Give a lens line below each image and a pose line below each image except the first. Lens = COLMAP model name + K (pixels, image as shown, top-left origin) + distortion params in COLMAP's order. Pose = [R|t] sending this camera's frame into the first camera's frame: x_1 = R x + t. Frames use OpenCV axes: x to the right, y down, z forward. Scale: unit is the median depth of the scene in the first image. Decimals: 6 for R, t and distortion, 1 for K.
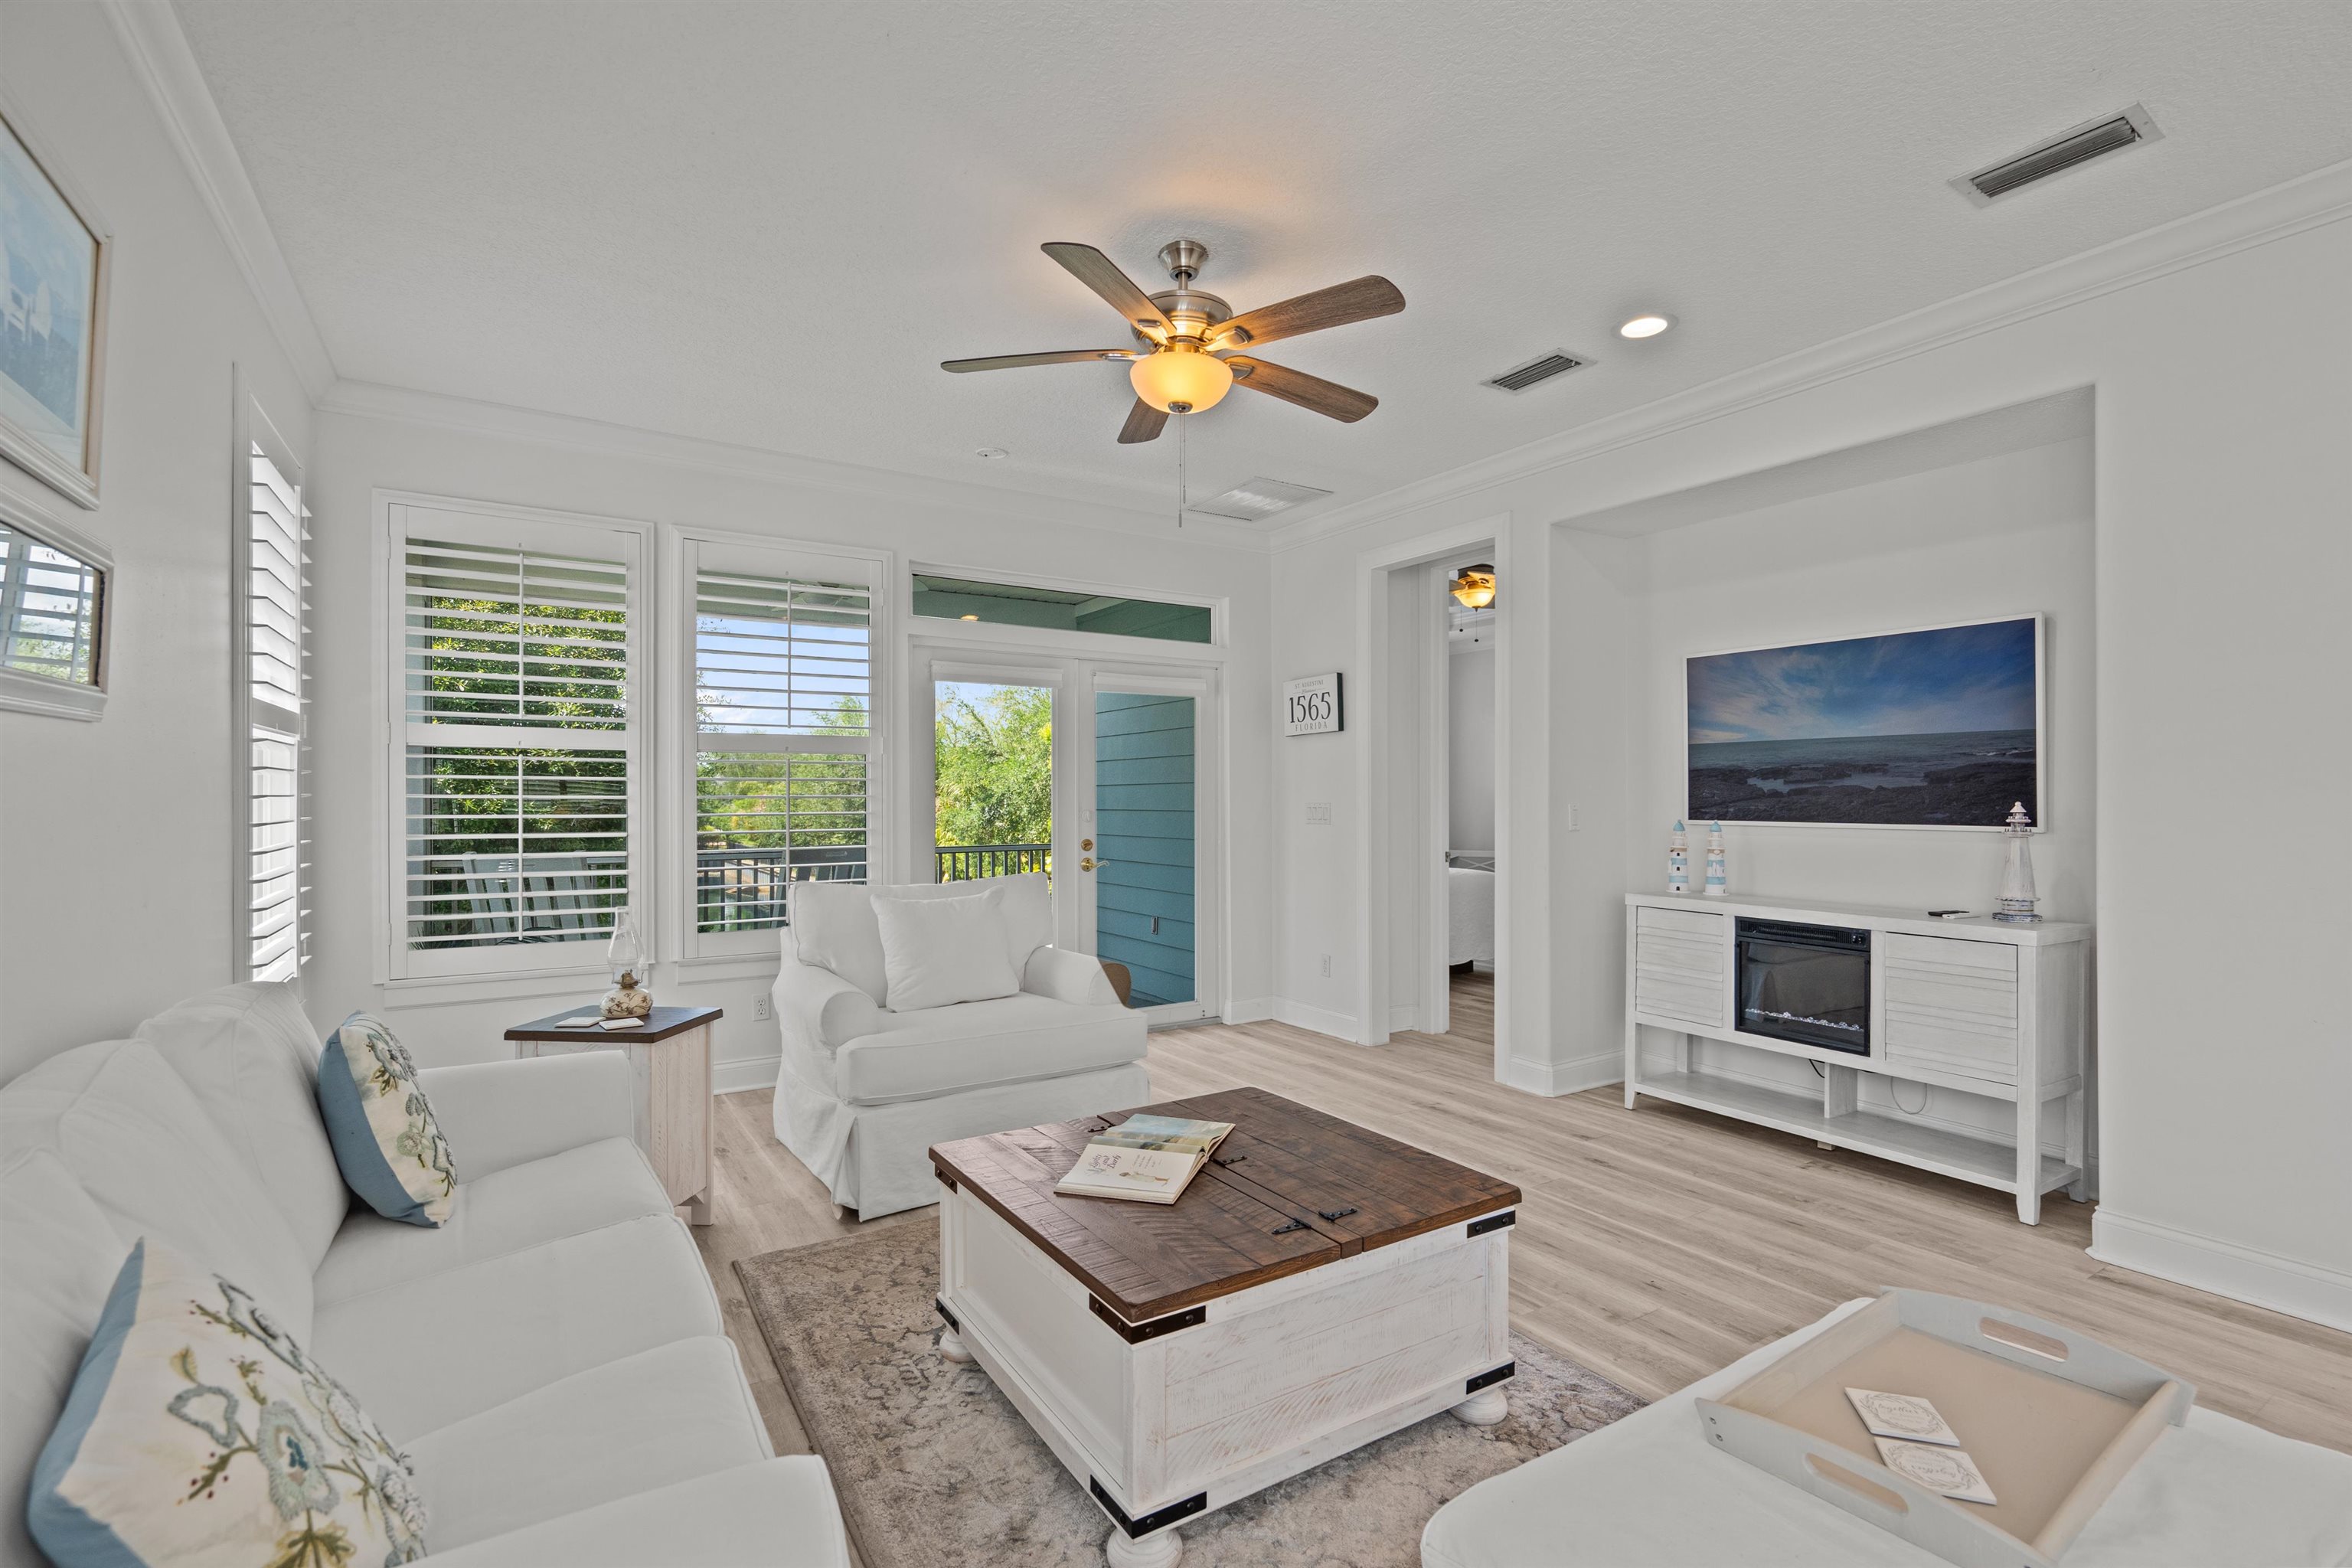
lens RADIAL K [[1070.0, 0, 1180.2], [0, 1070.0, 794.6], [0, 0, 1]] dist [-0.000439, 0.001046]
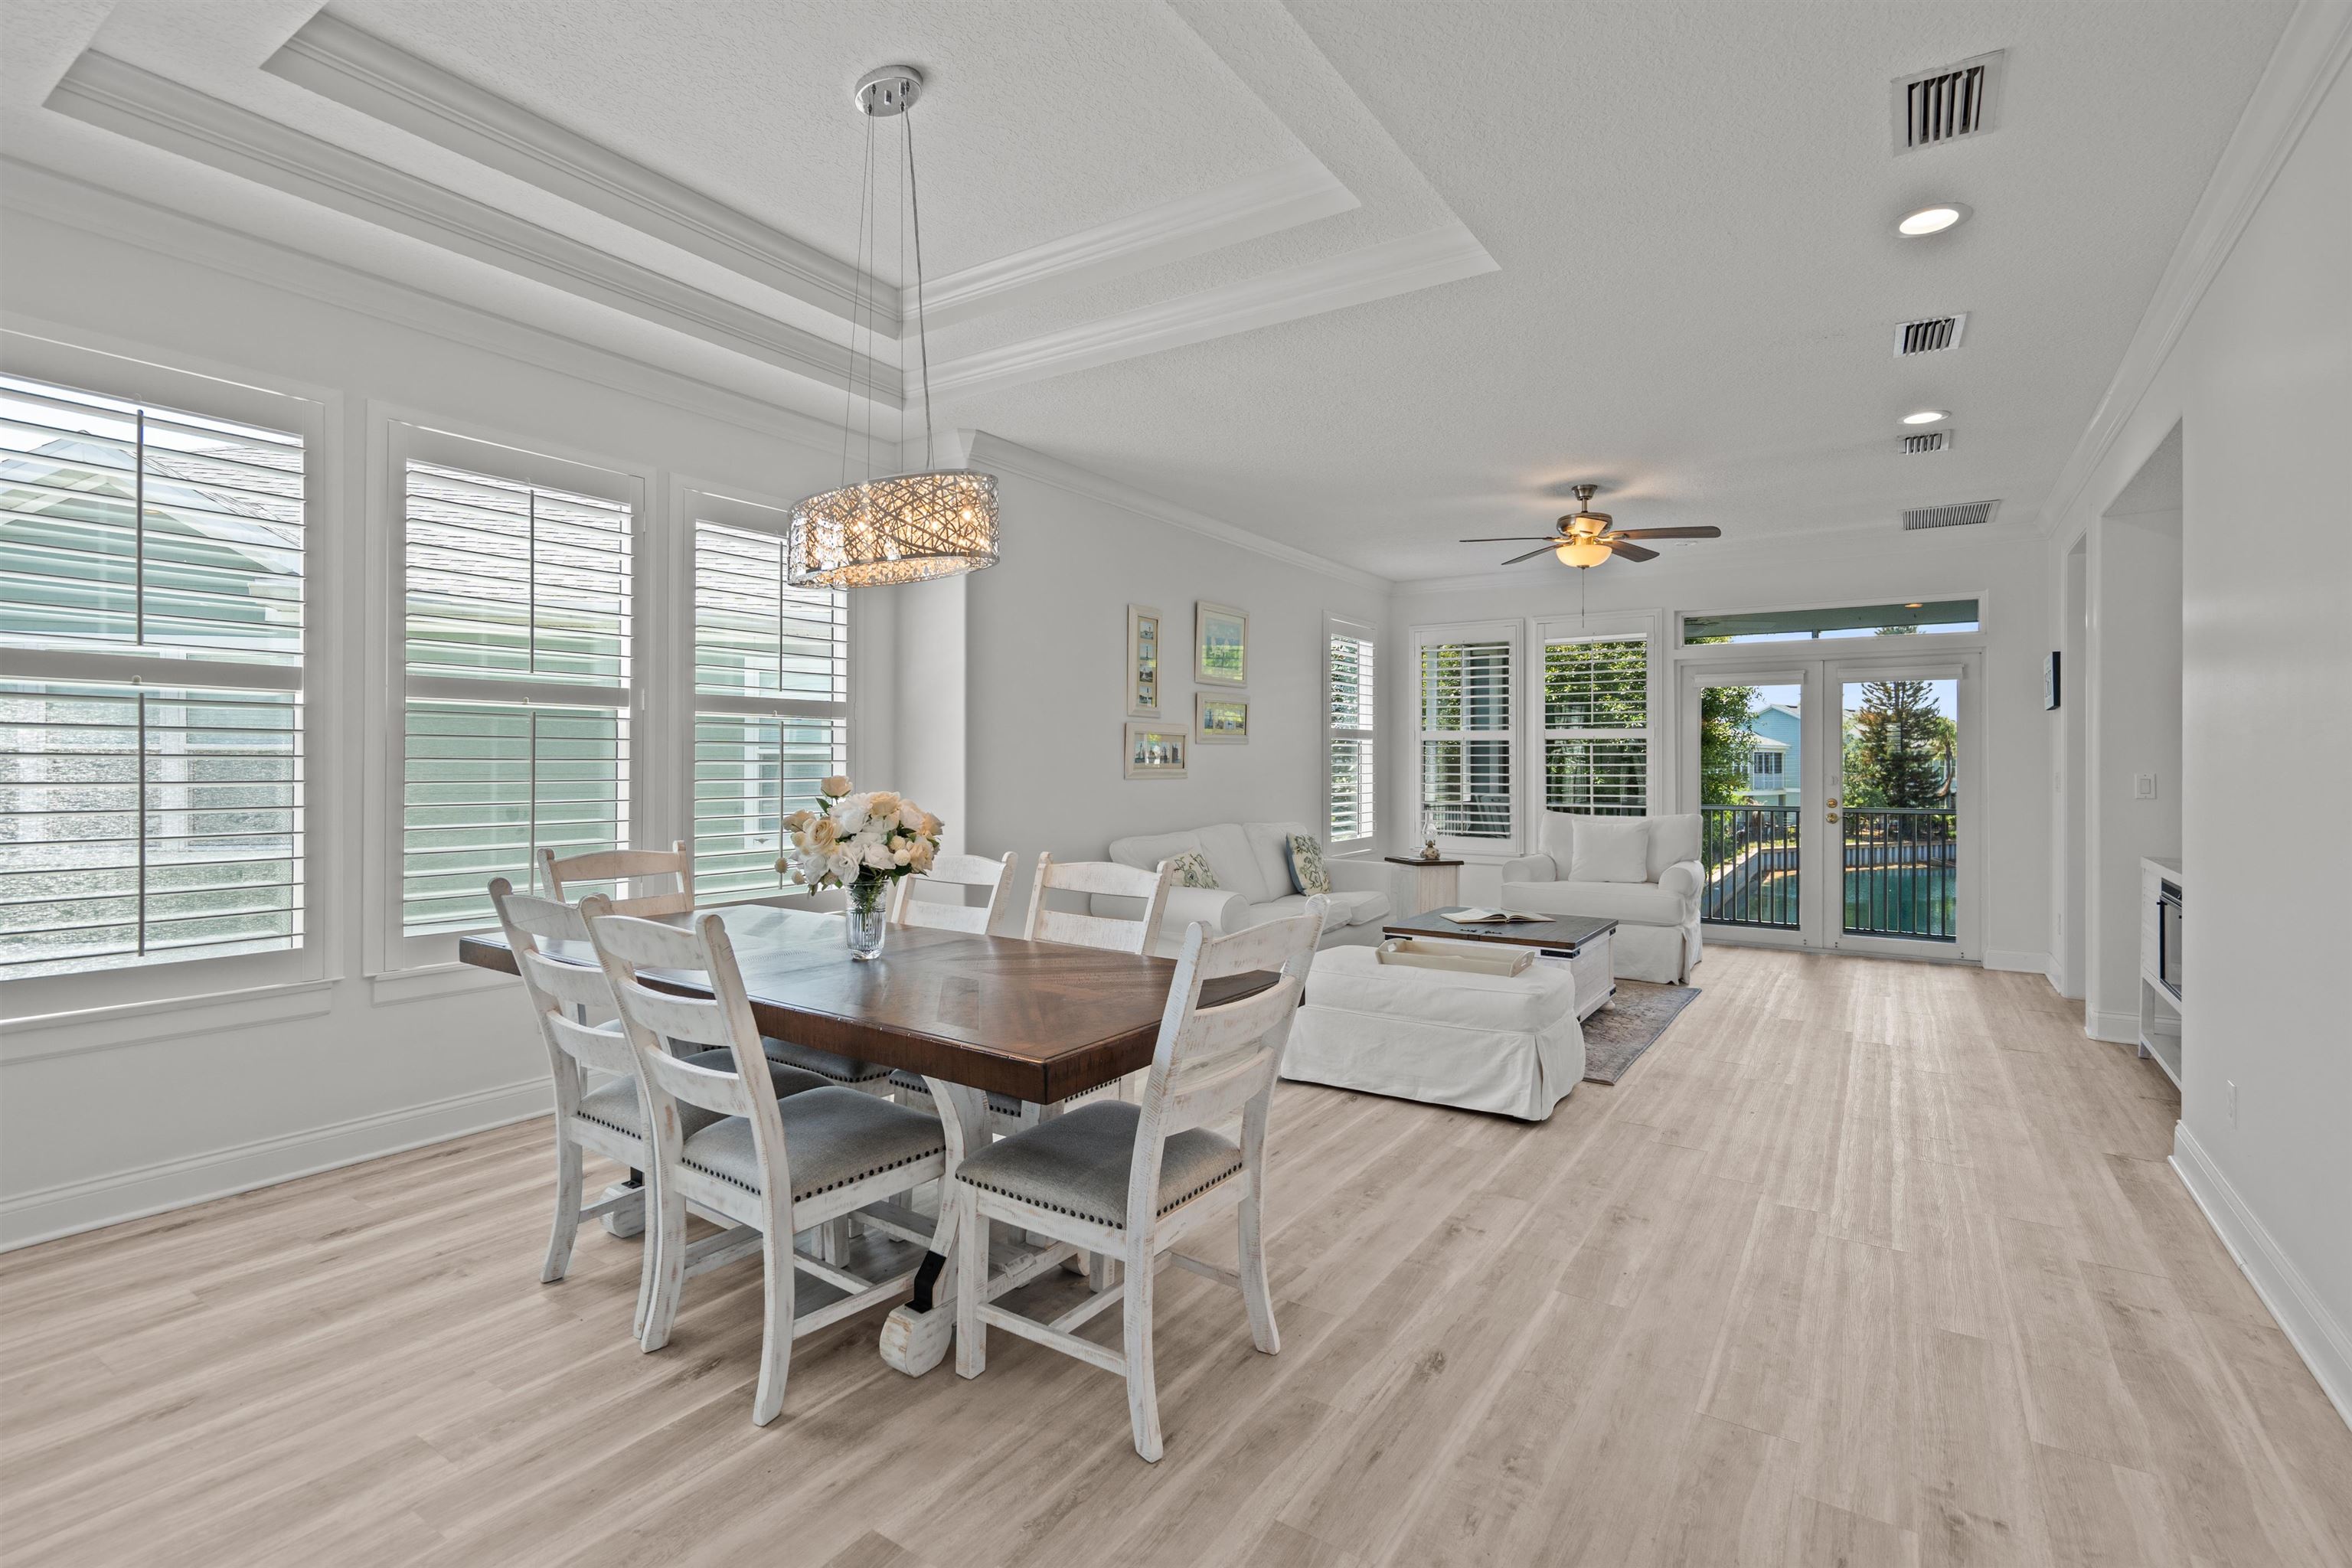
lens RADIAL K [[1083.9, 0, 1184.8], [0, 1083.9, 761.6], [0, 0, 1]] dist [-0.000053, 0.000567]
pose [[0.406661, -0.000734, -0.913579, 1.146100], [-0.001506, 0.999998, -0.001474, -0.000527], [0.913578, 0.001975, 0.406659, -0.361556]]
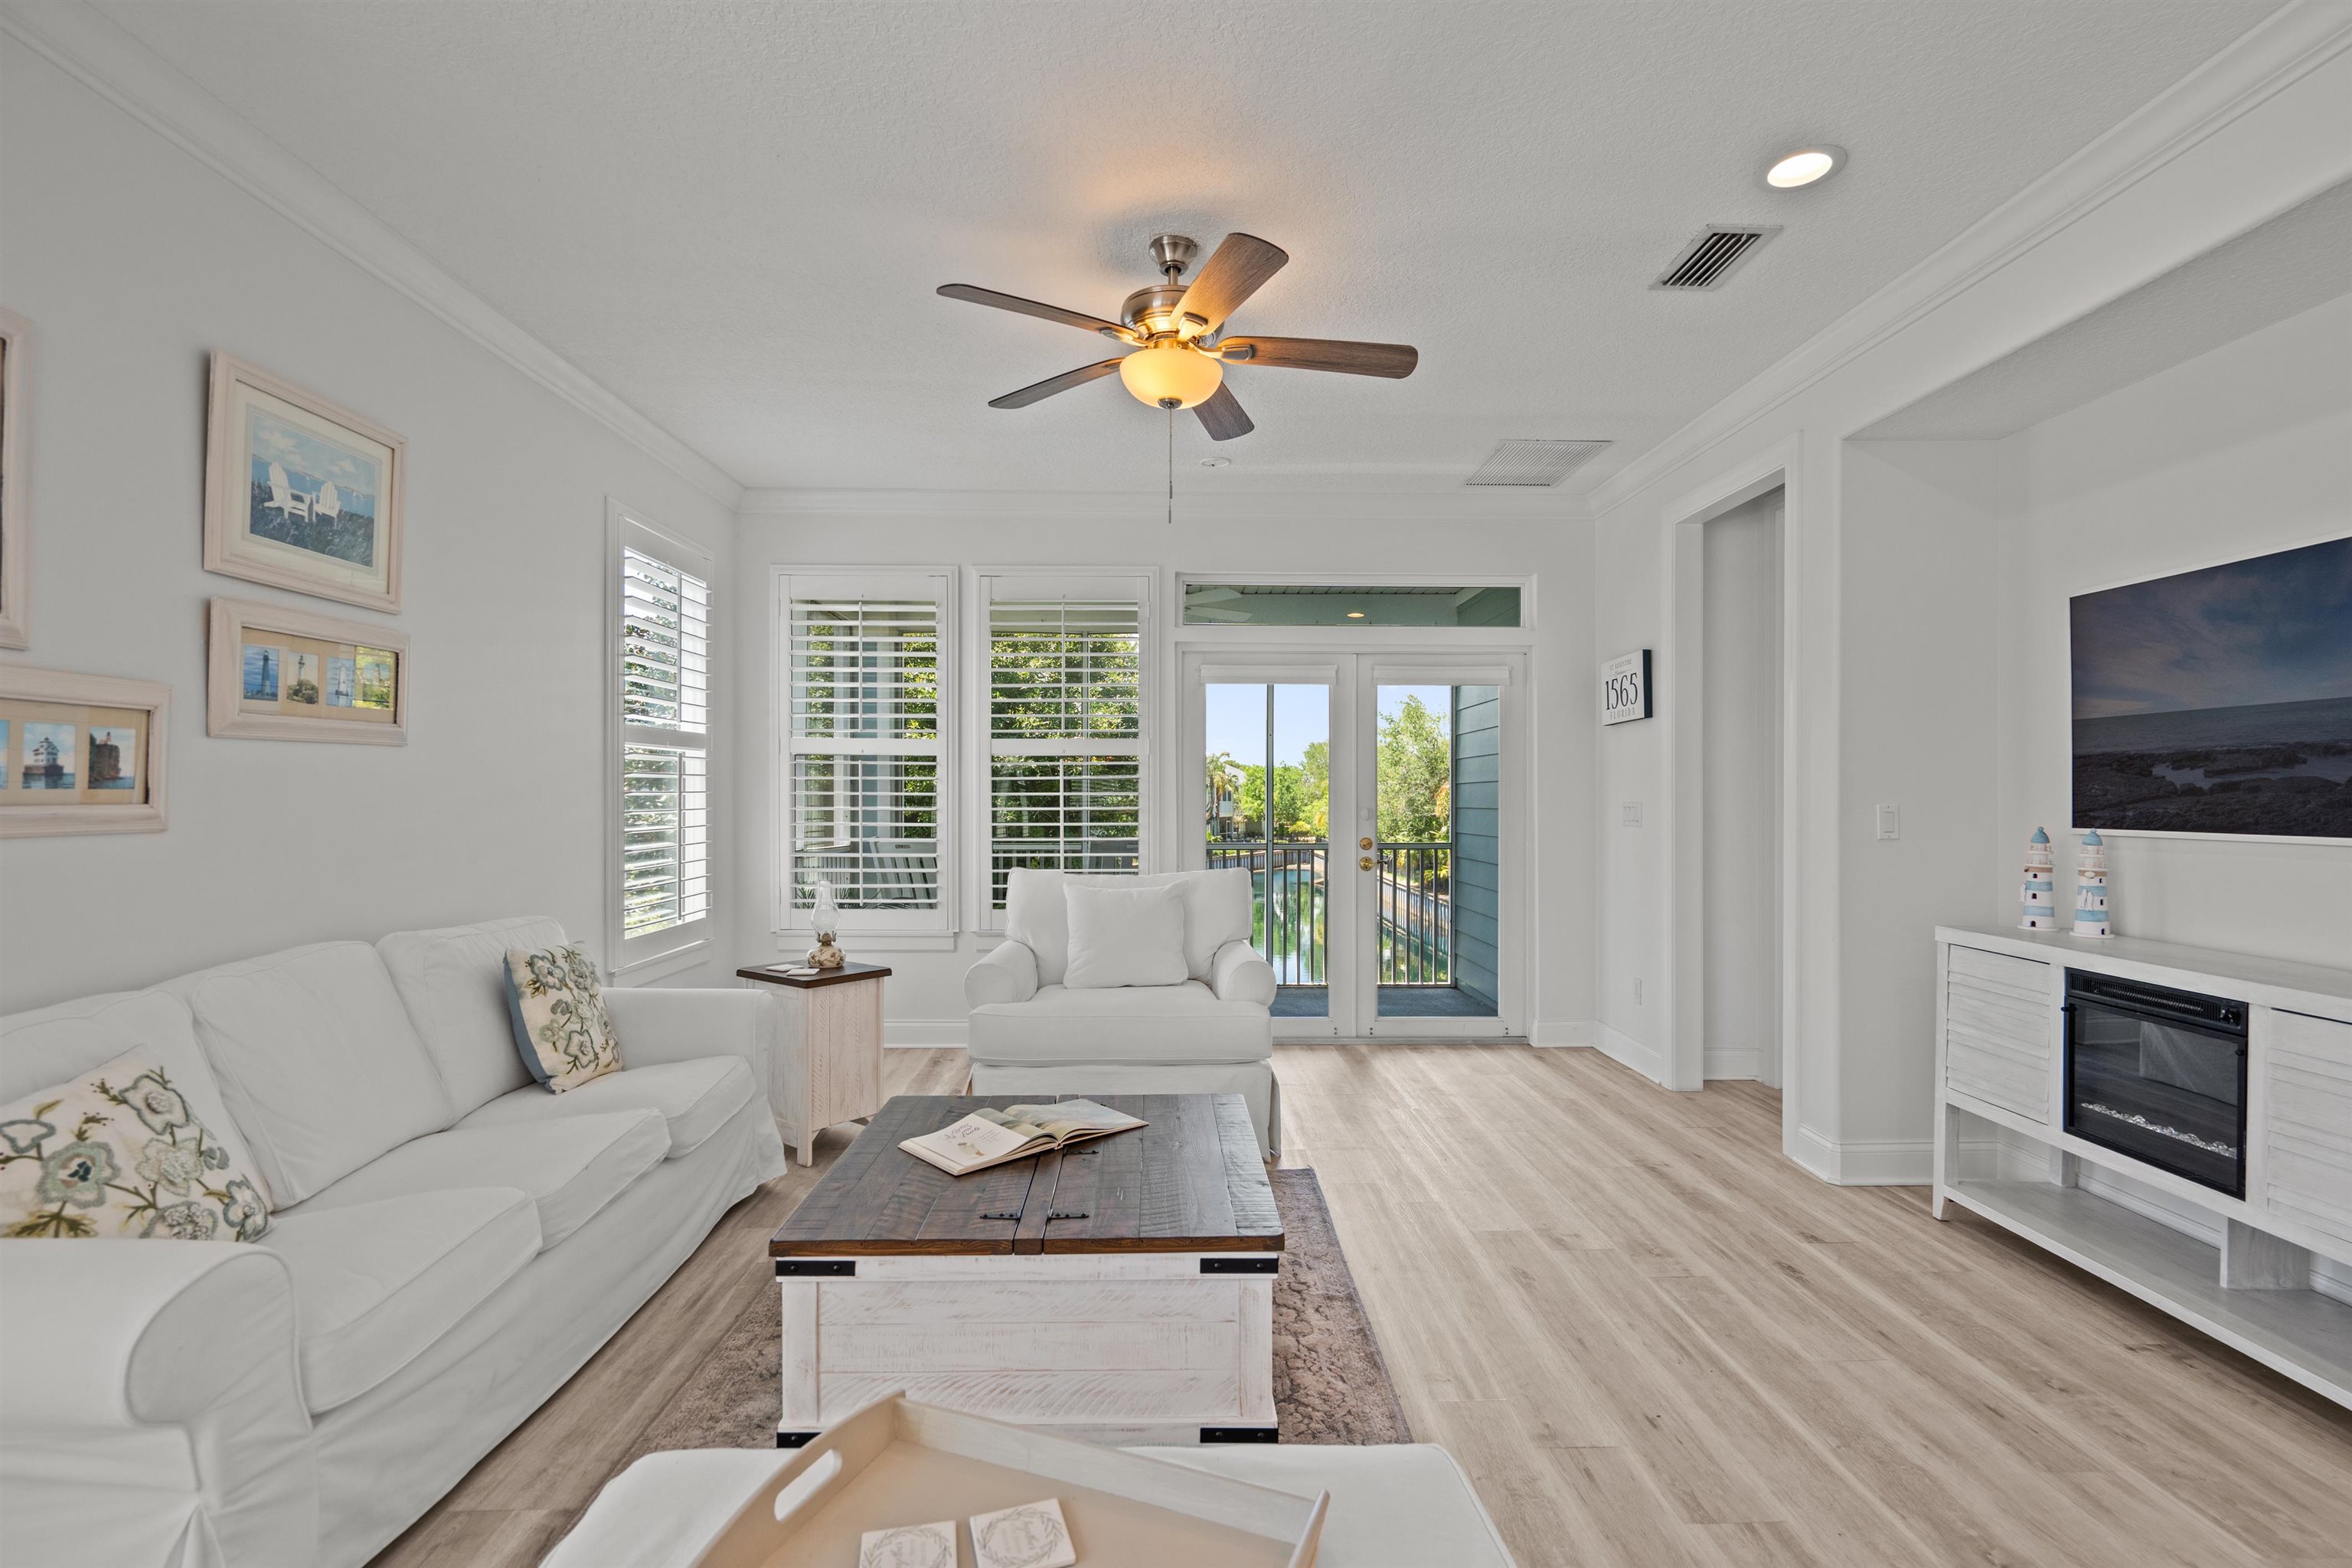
lens RADIAL K [[1070.0, 0, 1180.2], [0, 1070.0, 794.6], [0, 0, 1]] dist [-0.000439, 0.001046]
pose [[0.854184, 0.001194, -0.519969, 0.397746], [-0.000599, 0.999999, 0.001313, 0.001578], [0.519970, -0.000811, 0.854184, 0.112617]]
